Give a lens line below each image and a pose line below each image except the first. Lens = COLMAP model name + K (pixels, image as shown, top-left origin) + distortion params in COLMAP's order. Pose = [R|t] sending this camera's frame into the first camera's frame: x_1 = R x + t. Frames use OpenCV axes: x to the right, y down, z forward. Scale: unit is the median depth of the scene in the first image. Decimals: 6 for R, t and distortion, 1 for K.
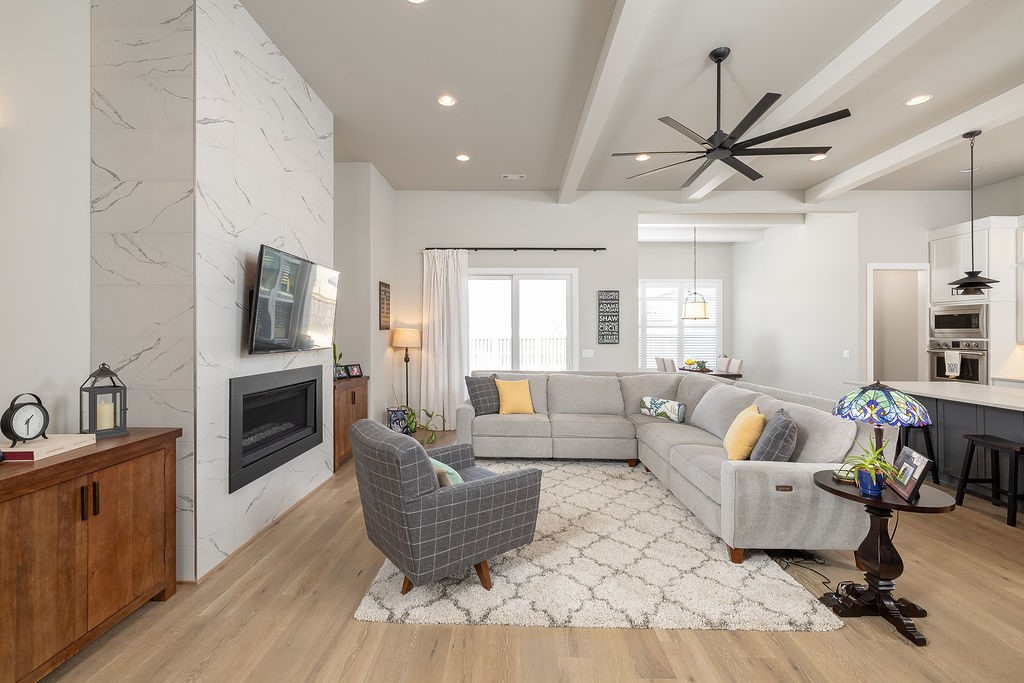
lens RADIAL K [[431.5, 0, 510.5], [0, 431.5, 337.2], [0, 0, 1]] dist [0.000216, 0.000066]
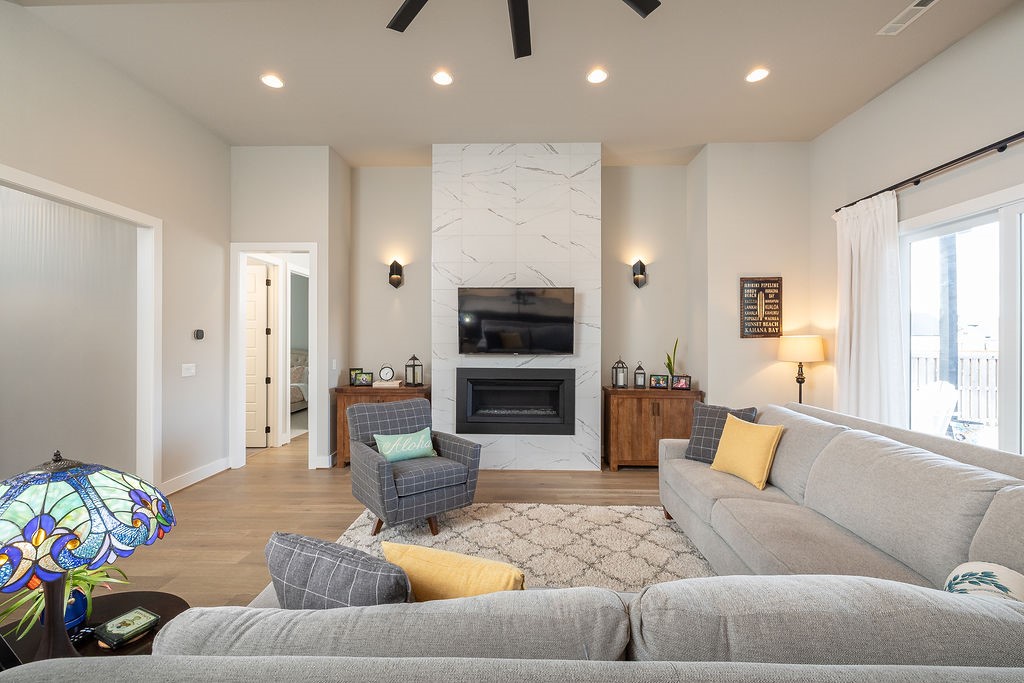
lens RADIAL K [[425.6, 0, 511.3], [0, 425.6, 344.9], [0, 0, 1]] dist [0.000754, 0.000071]
pose [[-0.014788, 0.012389, -0.999814, 0.675431], [-0.009629, 0.999875, 0.012532, -0.012792], [0.999844, 0.009812, -0.014667, 0.791319]]
